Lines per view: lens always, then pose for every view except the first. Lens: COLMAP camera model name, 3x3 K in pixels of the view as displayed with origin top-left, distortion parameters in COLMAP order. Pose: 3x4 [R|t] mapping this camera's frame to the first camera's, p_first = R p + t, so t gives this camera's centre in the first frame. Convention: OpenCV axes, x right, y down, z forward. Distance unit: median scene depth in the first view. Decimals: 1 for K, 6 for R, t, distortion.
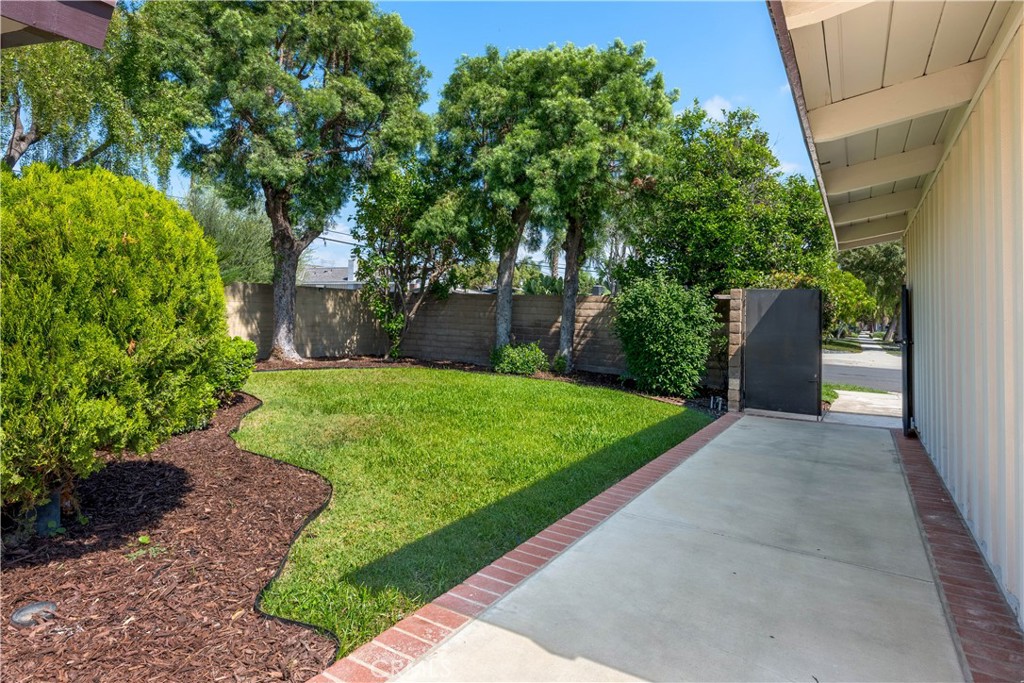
lens RADIAL K [[563.2, 0, 512.0], [0, 563.2, 341.5], [0, 0, 1]] dist [0.000566, 0.000261]
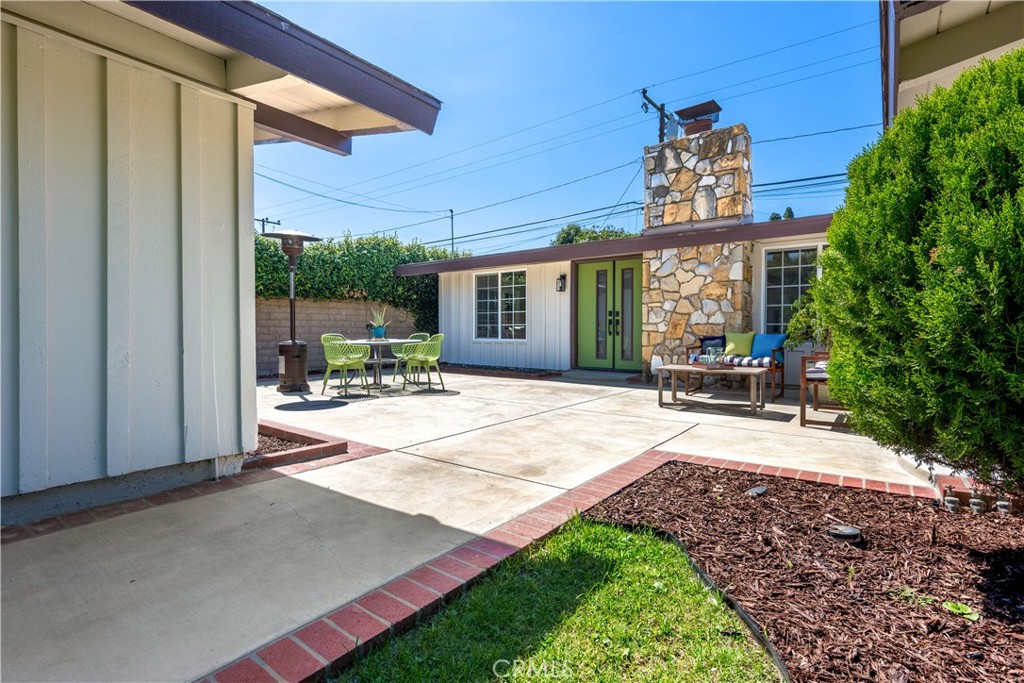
lens RADIAL K [[490.3, 0, 512.0], [0, 490.3, 341.5], [0, 0, 1]] dist [0.000394, 0.000049]
pose [[-0.993887, -0.038288, 0.103547, -0.204063], [-0.032027, 0.997595, 0.061465, 0.023326], [-0.105651, 0.057773, -0.992724, 1.760435]]
